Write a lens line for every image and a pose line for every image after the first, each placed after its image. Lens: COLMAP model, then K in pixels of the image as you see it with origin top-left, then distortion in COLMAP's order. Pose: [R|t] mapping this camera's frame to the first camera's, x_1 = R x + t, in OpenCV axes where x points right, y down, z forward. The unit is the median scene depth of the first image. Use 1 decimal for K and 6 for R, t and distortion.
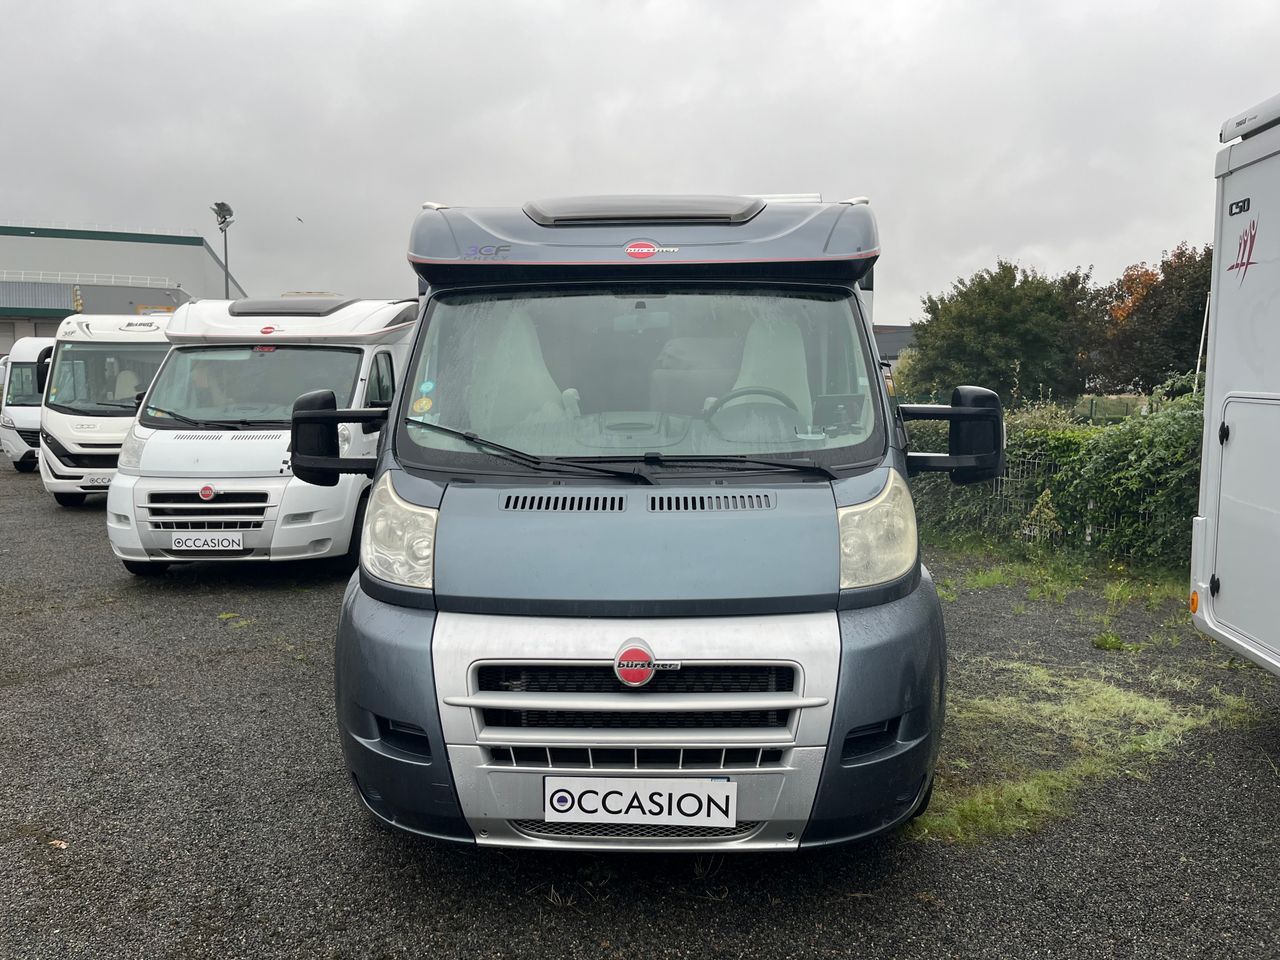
lens RADIAL K [[979.2, 0, 640.9], [0, 979.2, 475.0], [0, 0, 1]] dist [0.052107, -0.022880]
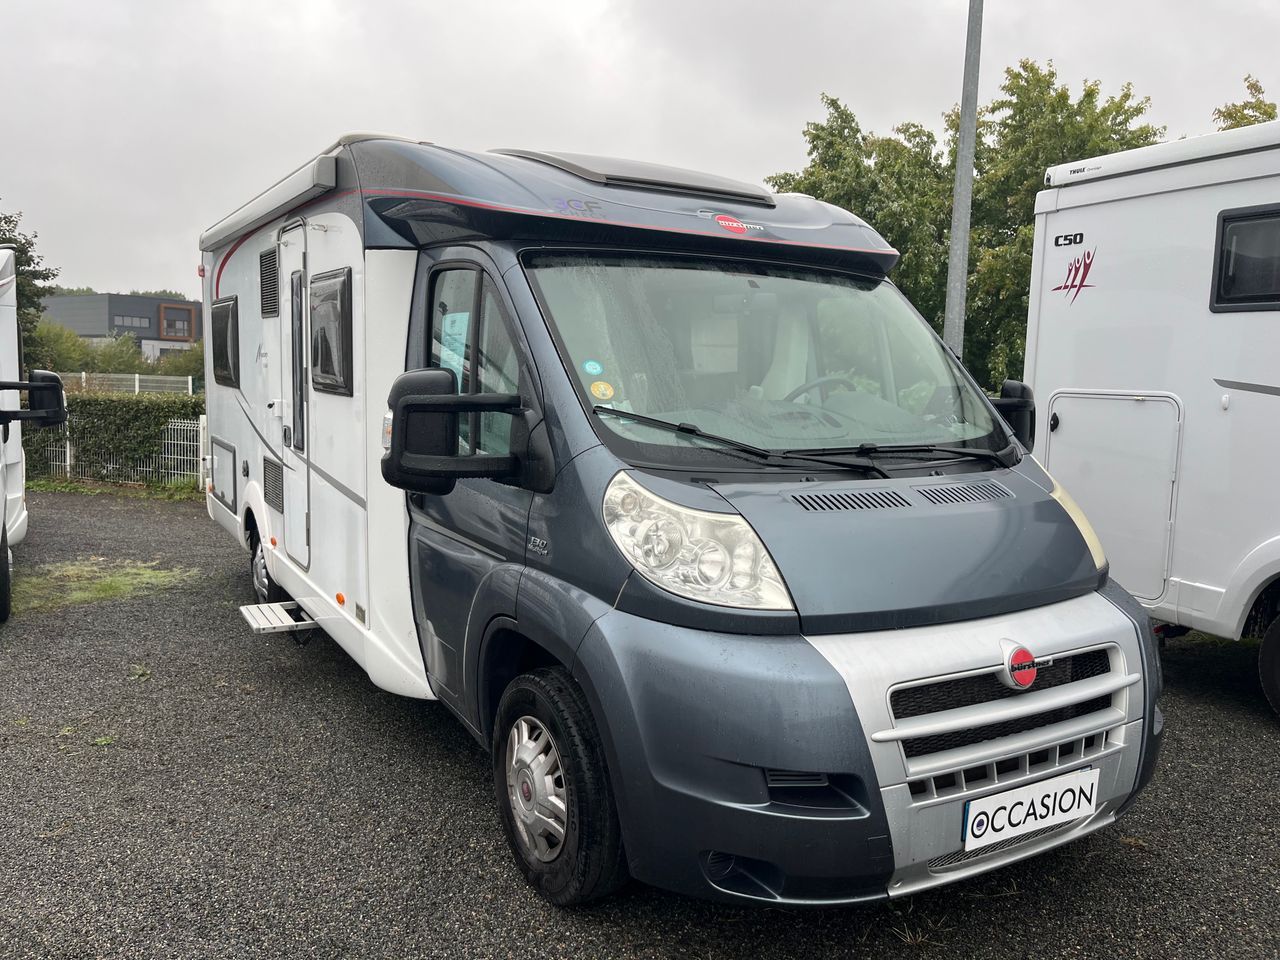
lens RADIAL K [[979.2, 0, 634.3], [0, 979.2, 480.1], [0, 0, 1]] dist [0.052107, -0.022880]
pose [[0.843703, -0.035037, 0.535666, -0.681685], [0.029817, 0.999386, 0.018405, -0.011901], [-0.535982, 0.000443, 0.844229, 0.326227]]
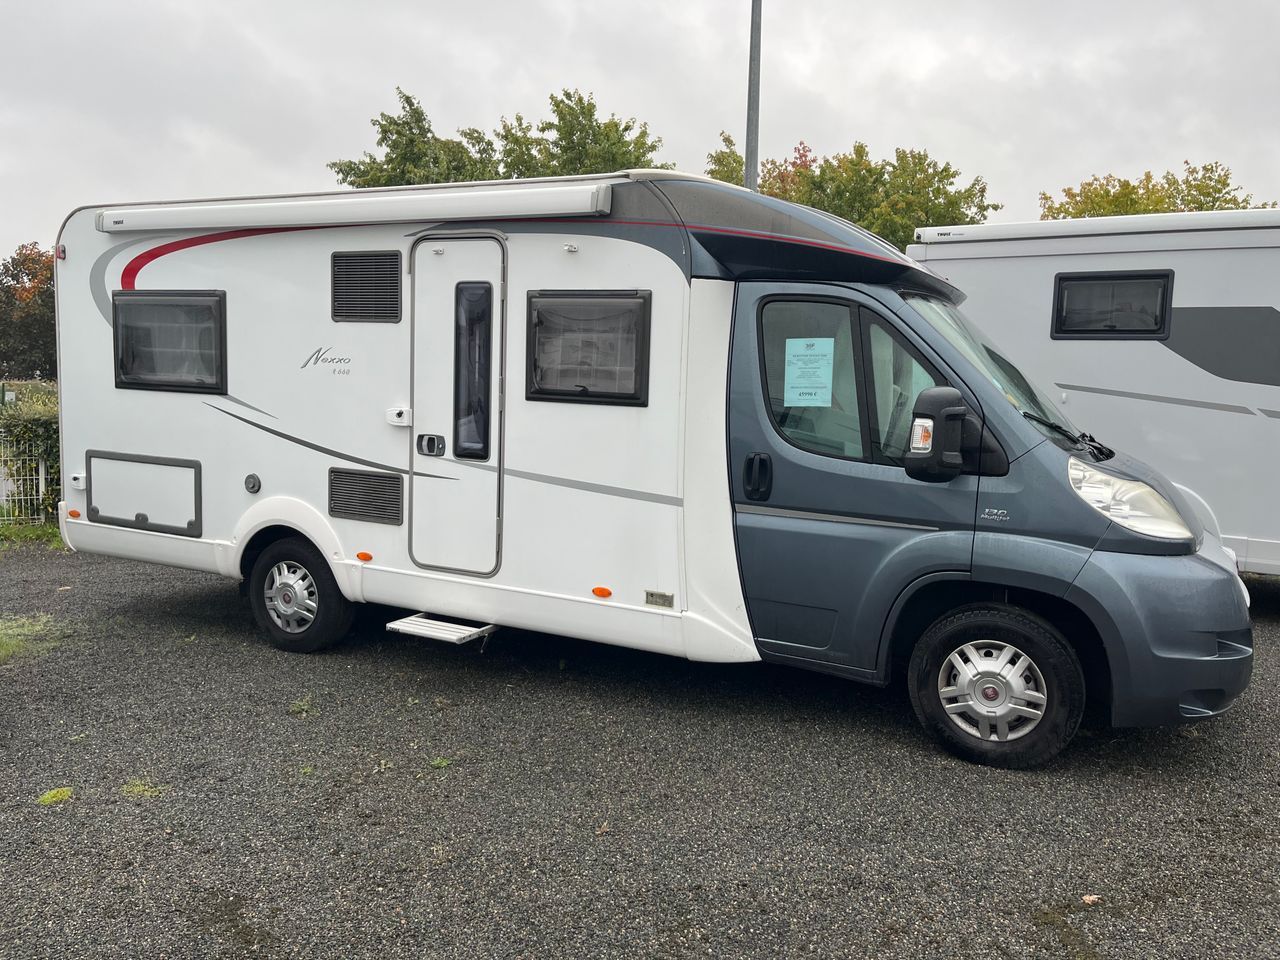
lens RADIAL K [[979.2, 0, 630.4], [0, 979.2, 481.1], [0, 0, 1]] dist [0.052107, -0.022880]
pose [[0.413707, -0.085959, 0.906343, -1.541198], [0.068401, 0.995654, 0.063207, -0.086440], [-0.907837, 0.035846, 0.417789, 0.989766]]
